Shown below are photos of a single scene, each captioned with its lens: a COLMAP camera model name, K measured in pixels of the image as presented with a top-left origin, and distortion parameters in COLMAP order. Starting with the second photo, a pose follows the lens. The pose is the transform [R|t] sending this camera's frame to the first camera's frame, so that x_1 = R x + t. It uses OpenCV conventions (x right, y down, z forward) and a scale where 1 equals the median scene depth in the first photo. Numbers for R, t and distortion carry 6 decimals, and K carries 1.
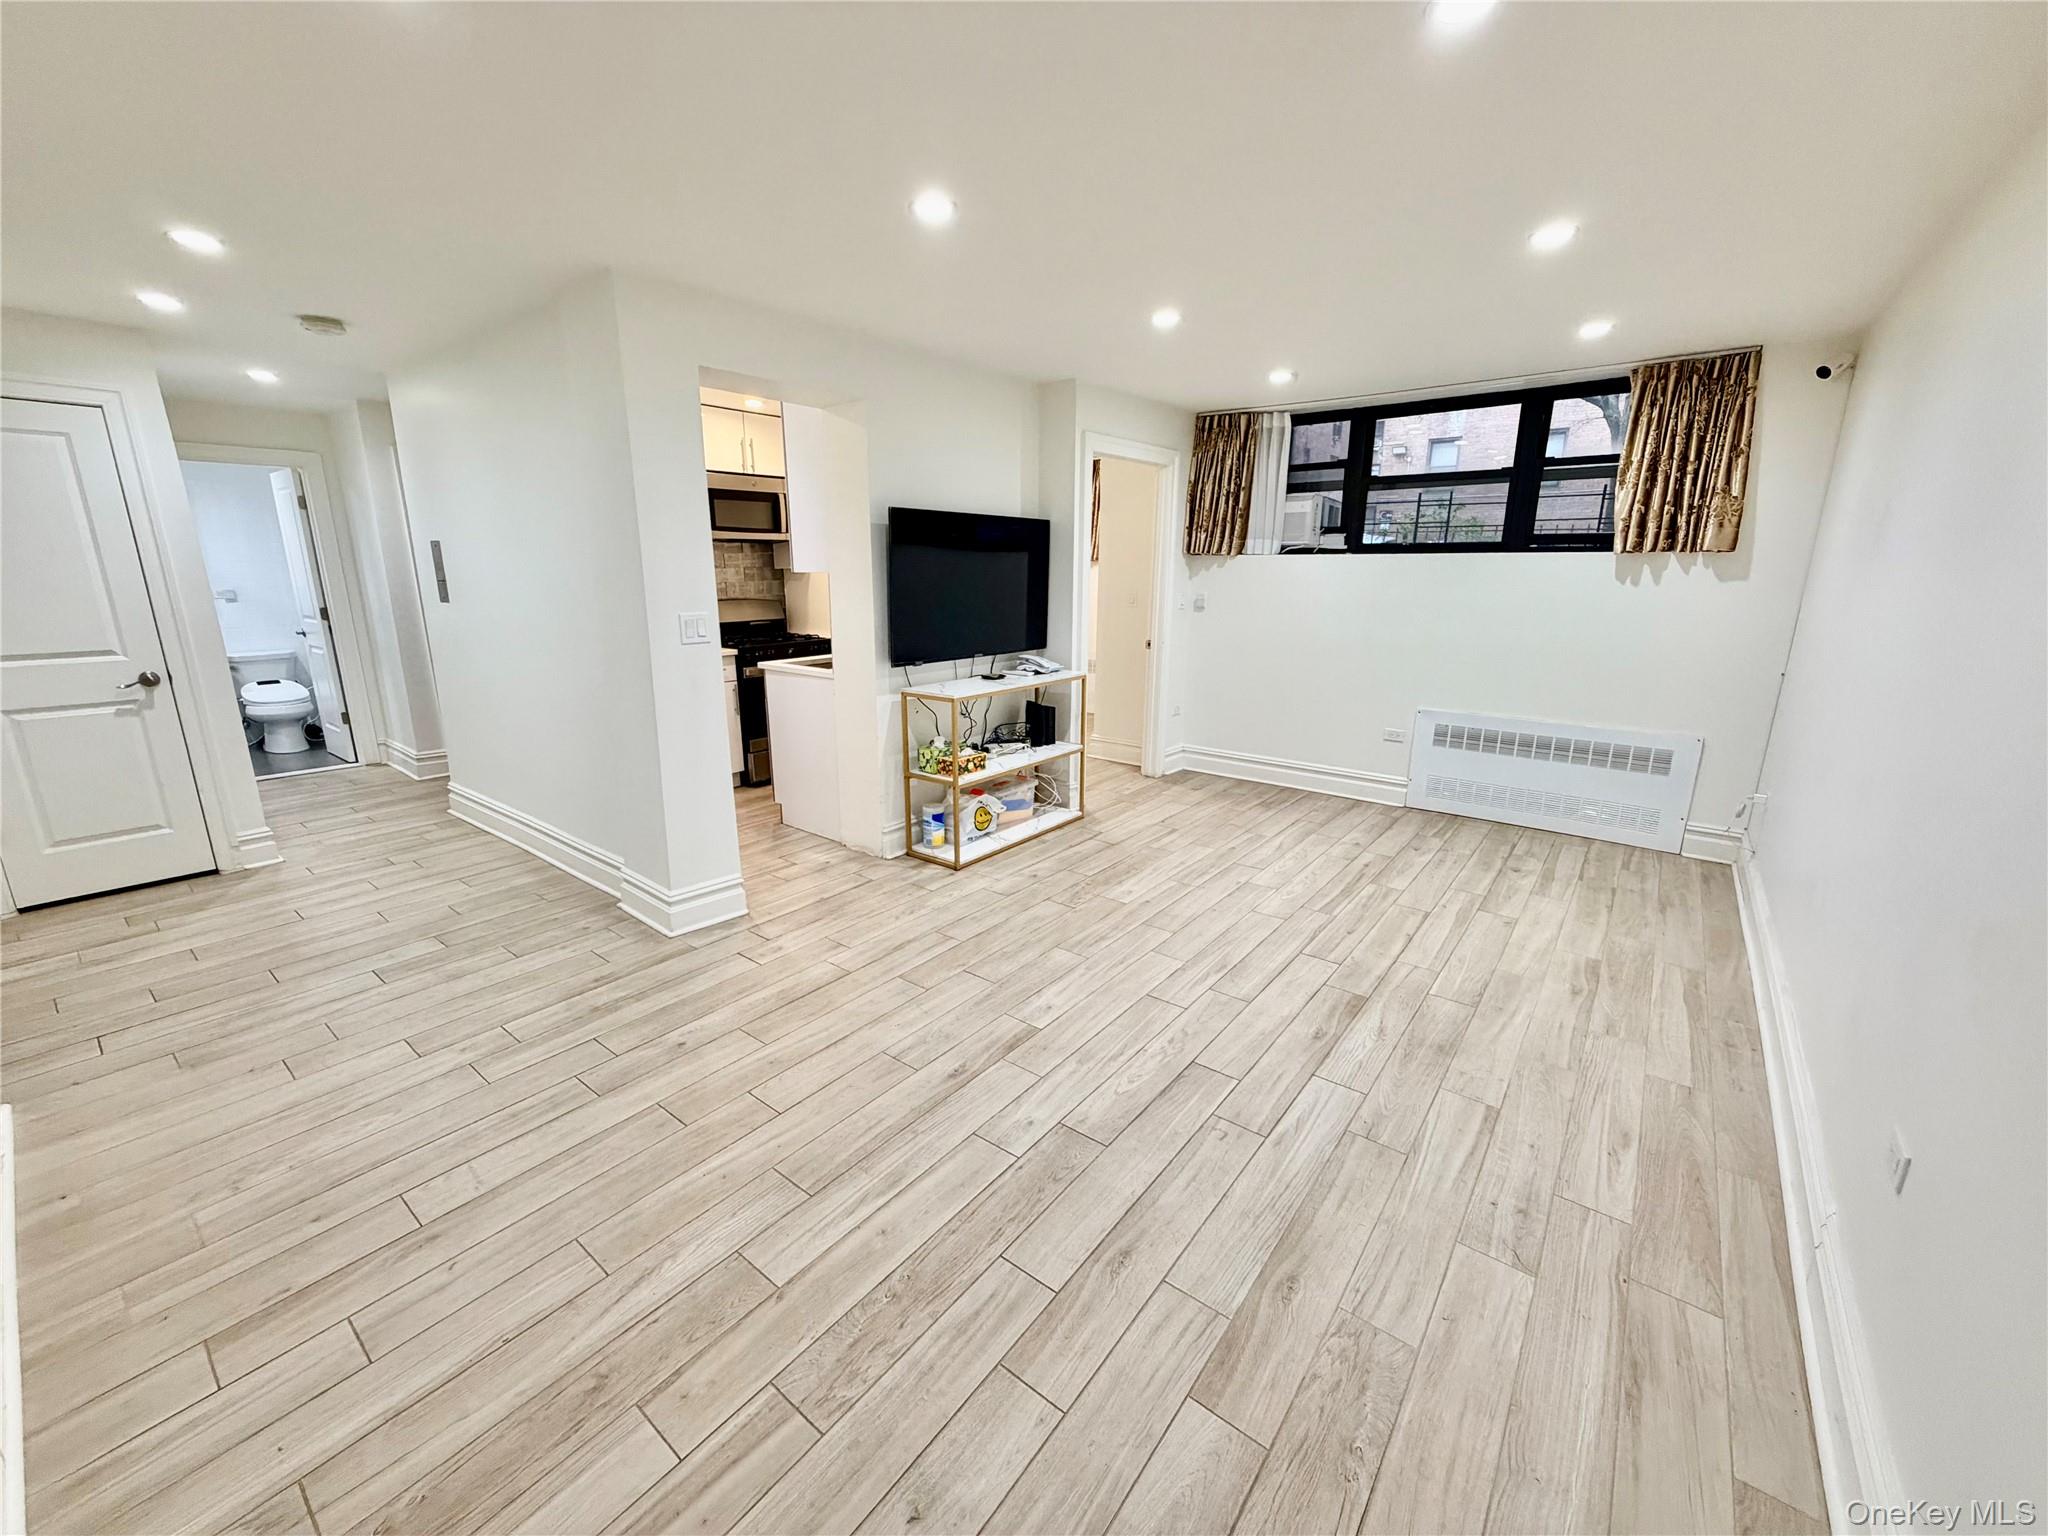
lens RADIAL K [[819.5, 0, 1019.2], [0, 819.5, 765.3], [0, 0, 1]] dist [0.000472, 0.000301]
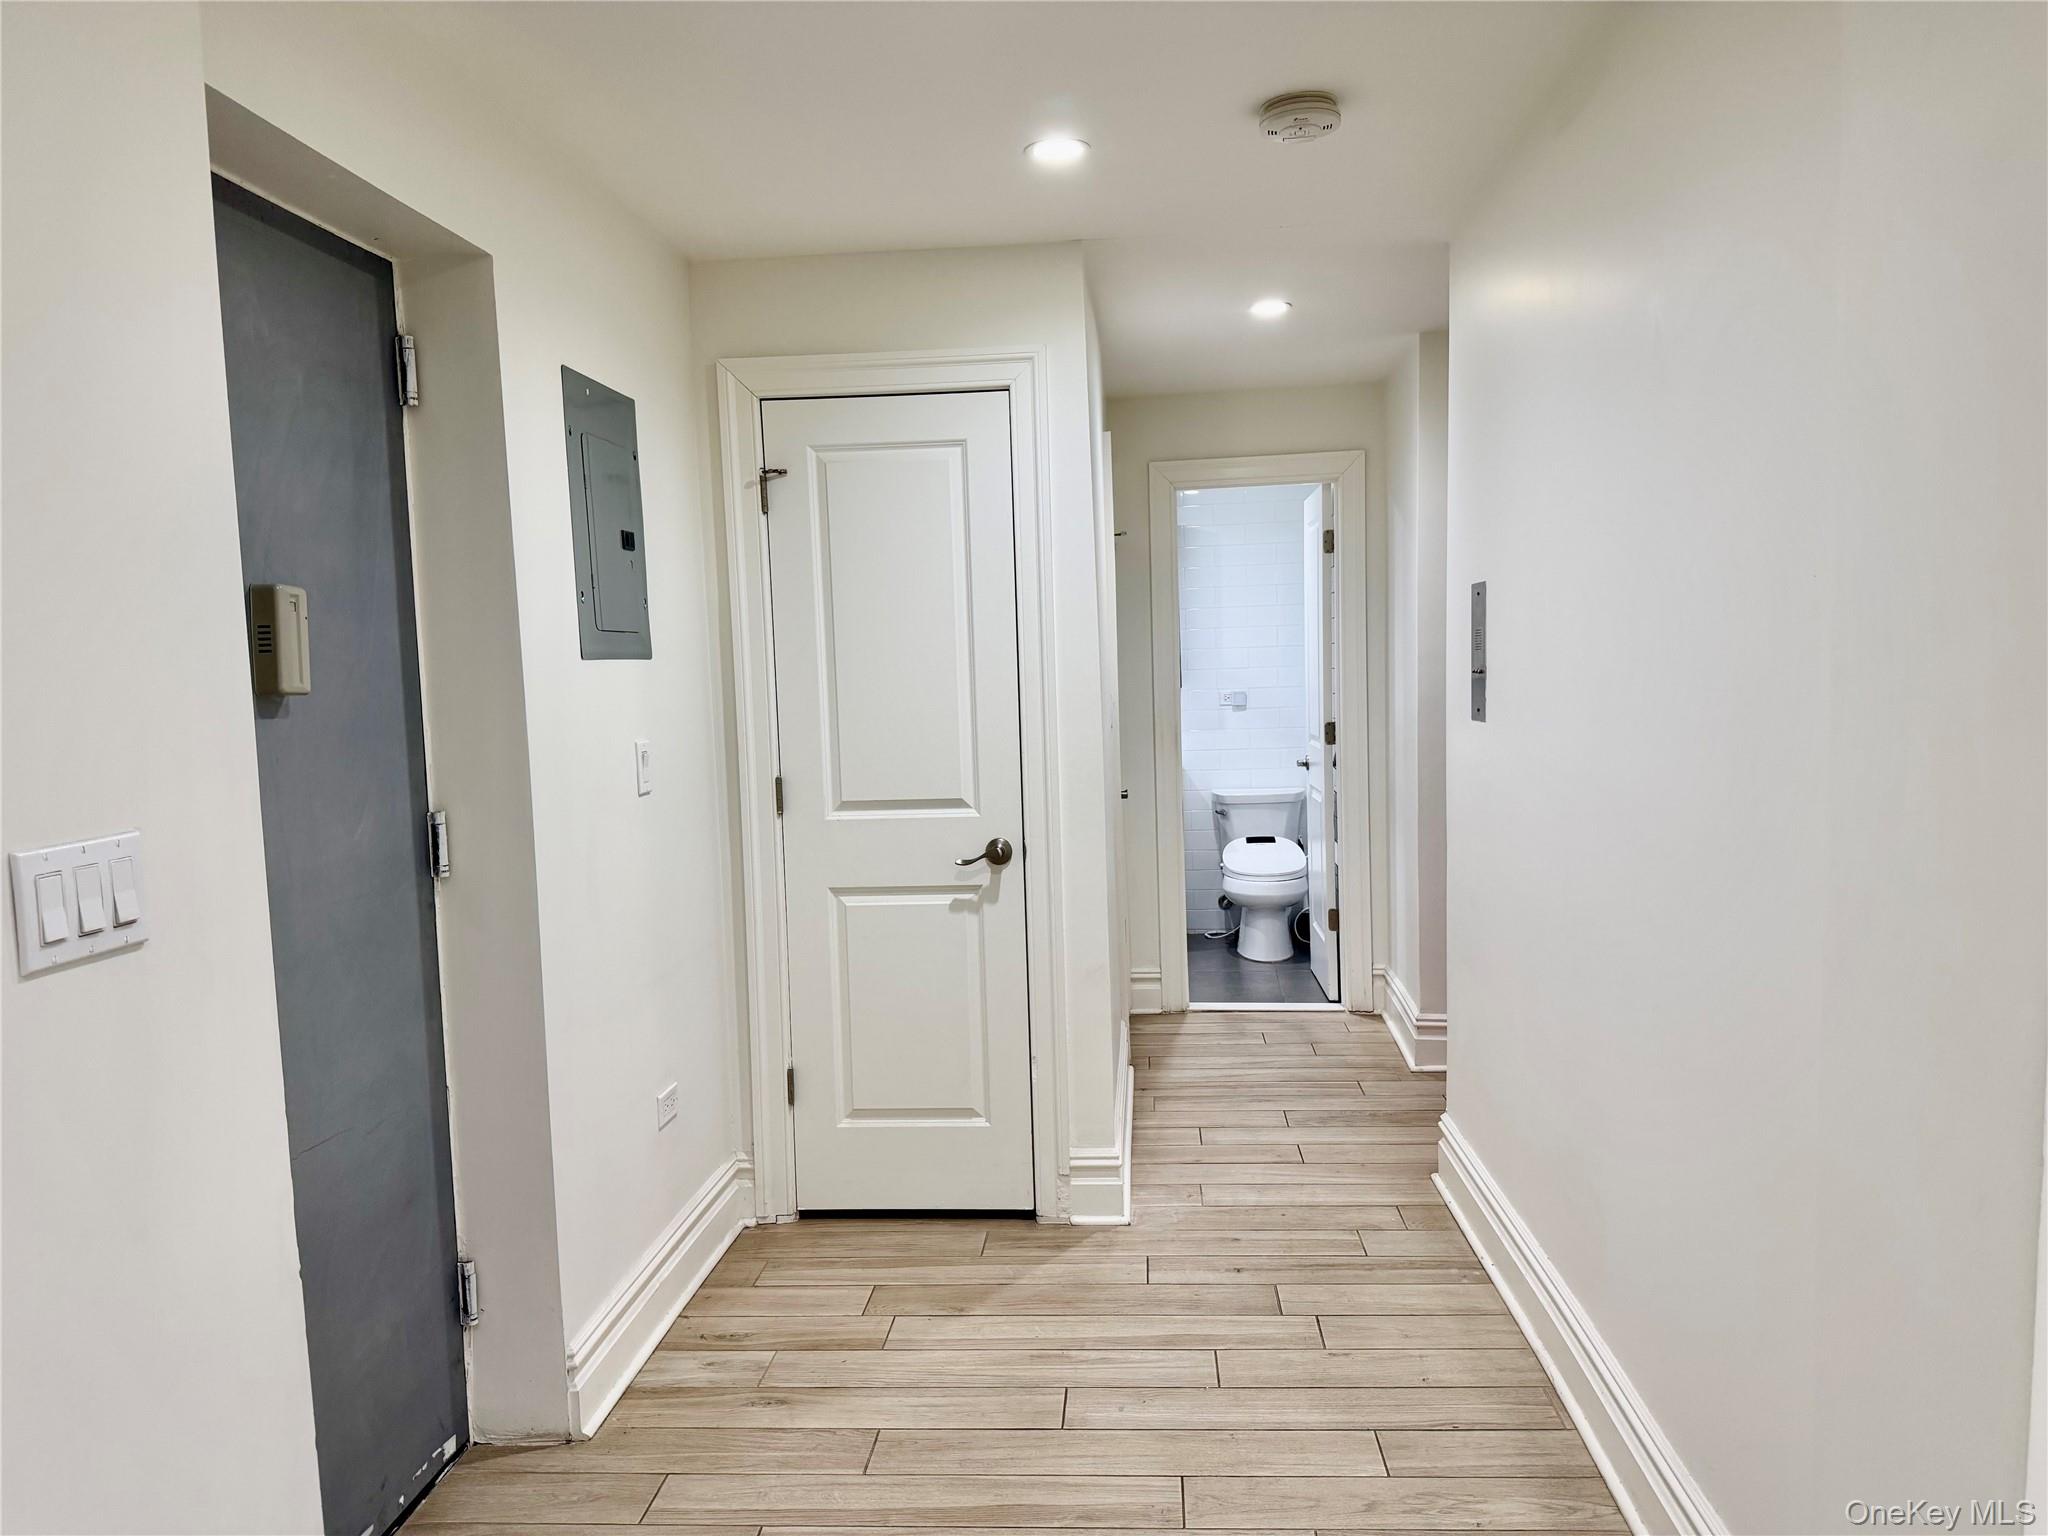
lens RADIAL K [[1433.9, 0, 1022.3], [0, 1433.9, 769.6], [0, 0, 1]] dist [0.084712, -0.136445]
pose [[0.559006, 0.040997, -0.828150, -0.209112], [-0.165092, 0.984282, -0.062712, -0.089191], [0.812562, 0.171777, 0.556988, 0.401076]]
